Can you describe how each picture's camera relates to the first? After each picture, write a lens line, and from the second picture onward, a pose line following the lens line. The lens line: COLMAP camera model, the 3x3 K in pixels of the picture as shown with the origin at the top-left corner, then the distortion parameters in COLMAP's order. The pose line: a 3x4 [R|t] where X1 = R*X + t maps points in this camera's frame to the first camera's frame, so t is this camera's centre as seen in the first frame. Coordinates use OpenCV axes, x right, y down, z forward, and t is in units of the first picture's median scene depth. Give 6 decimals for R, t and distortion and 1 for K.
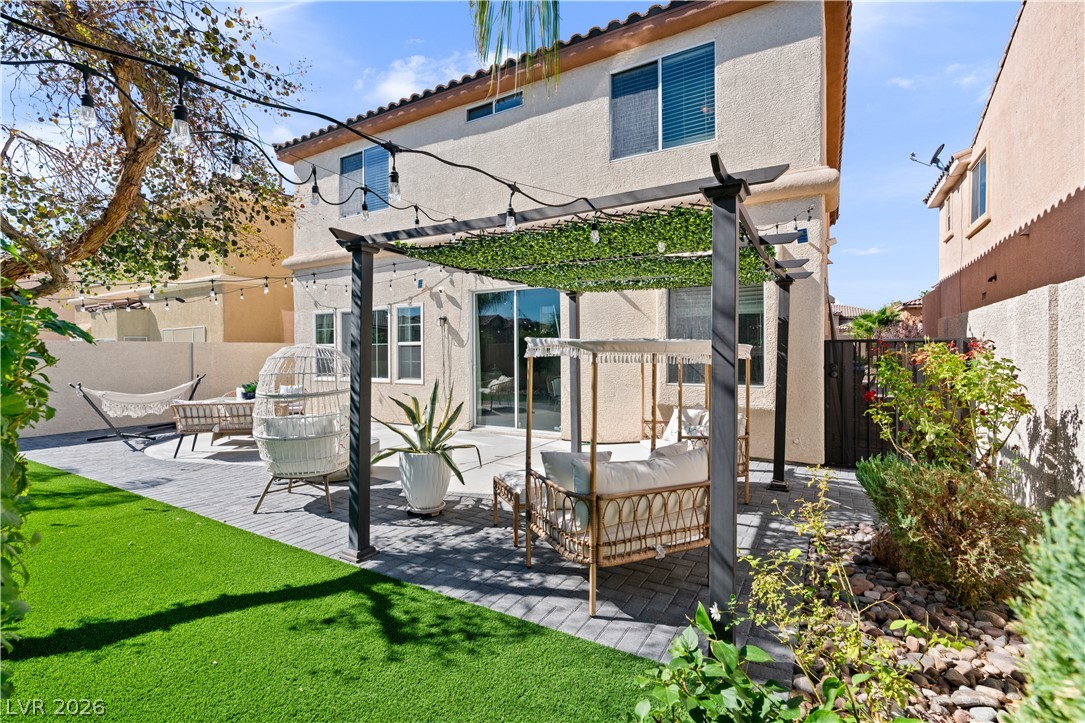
lens RADIAL K [[495.4, 0, 546.5], [0, 495.4, 347.2], [0, 0, 1]] dist [-0.014904, 0.007489]
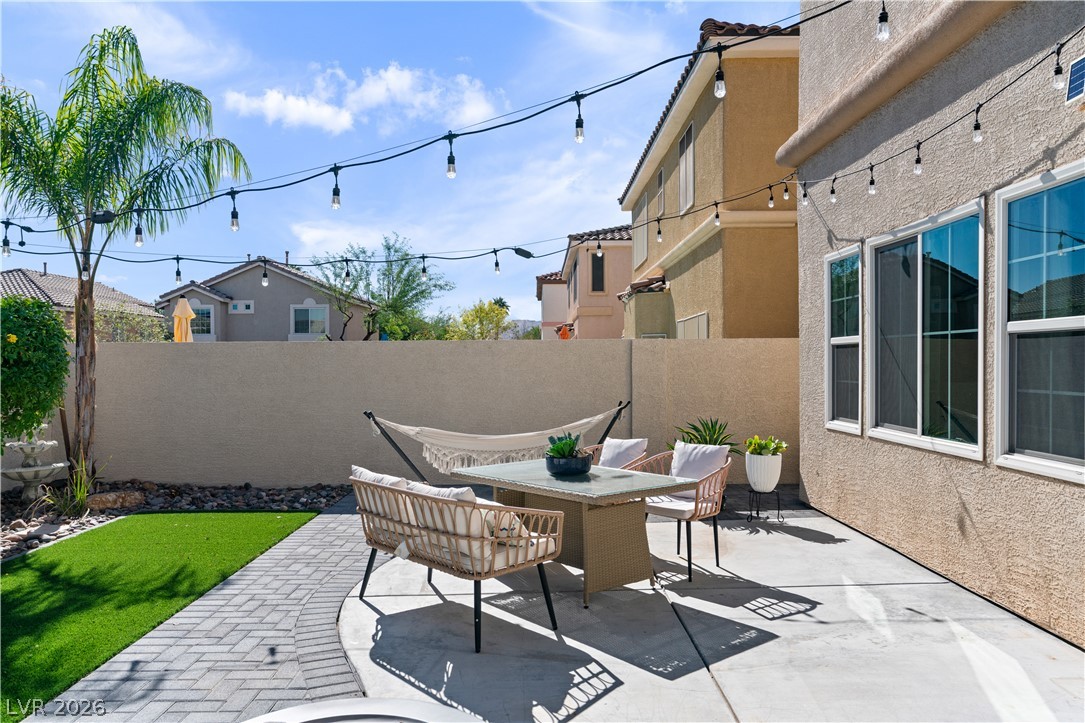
lens RADIAL K [[760.7, 0, 548.1], [0, 760.7, 361.0], [0, 0, 1]] dist [-0.004266, -0.002319]
pose [[0.525087, 0.004120, -0.851039, -0.072635], [0.008254, 0.999917, 0.009934, 0.005841], [0.851008, -0.012240, 0.525009, 0.580374]]
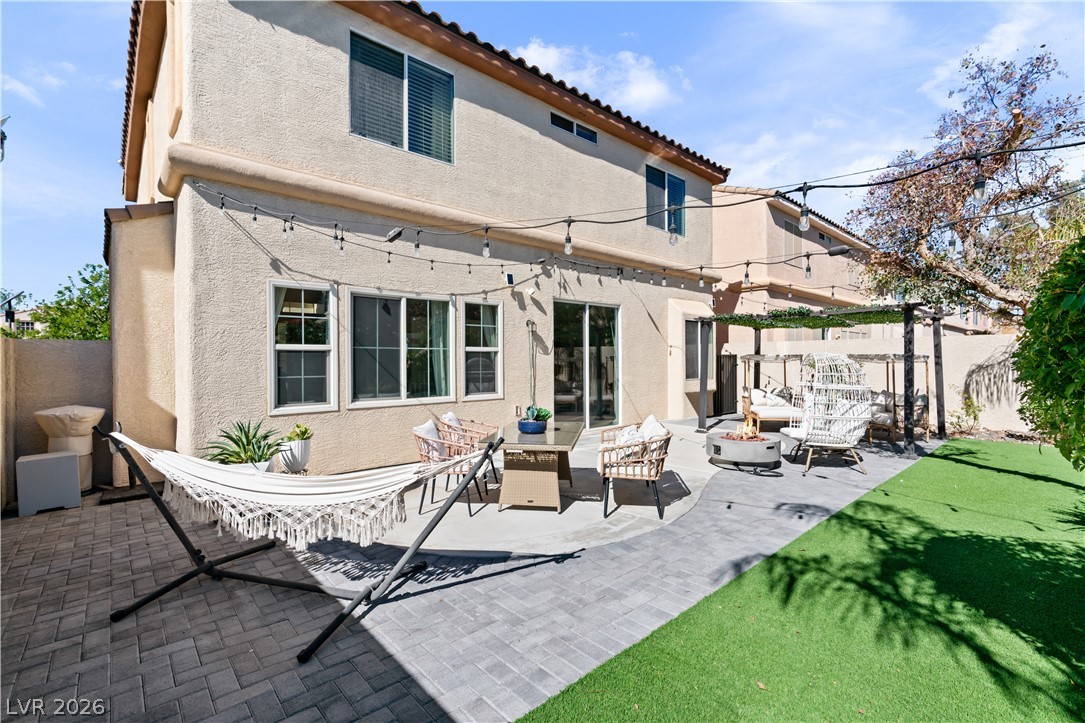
lens RADIAL K [[495.4, 0, 546.5], [0, 495.4, 347.2], [0, 0, 1]] dist [-0.014904, 0.007489]
pose [[0.290259, 0.030254, 0.956470, -1.042160], [-0.007139, 0.999541, -0.029450, 0.012608], [-0.956921, 0.001720, 0.290342, 0.697976]]
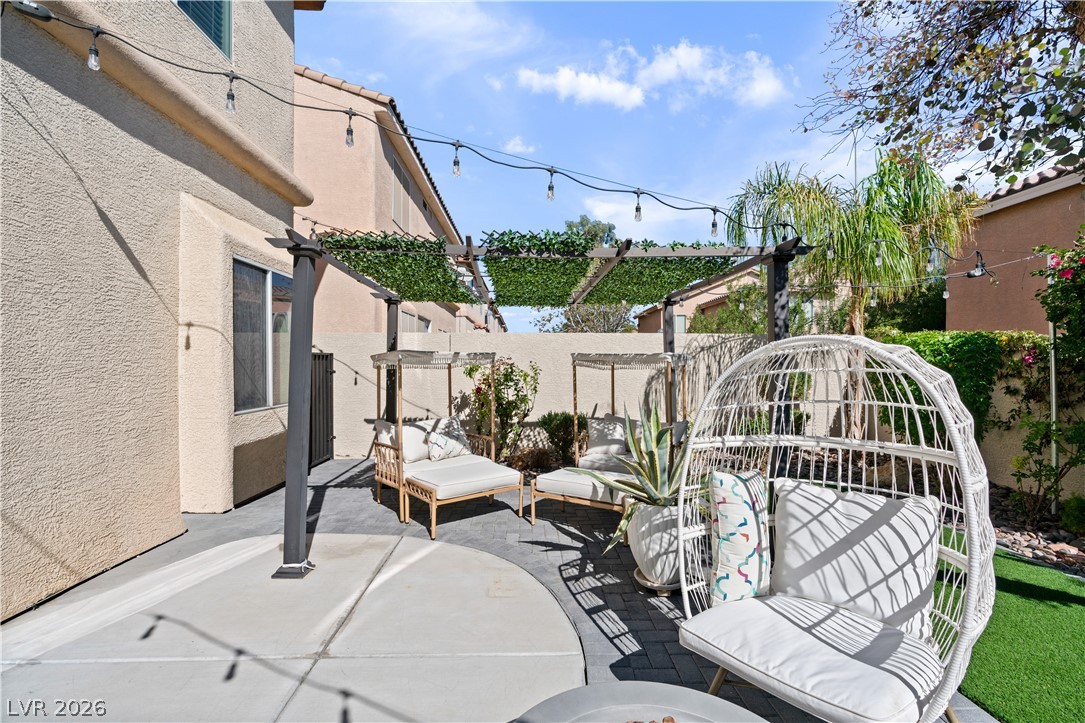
lens RADIAL K [[479.4, 0, 535.7], [0, 479.4, 371.1], [0, 0, 1]] dist [-0.013516, 0.000119]
pose [[-0.534645, -0.007140, 0.845047, -0.351780], [-0.001680, 0.999971, 0.007386, 0.010083], [-0.845075, 0.002529, -0.534642, 0.722290]]
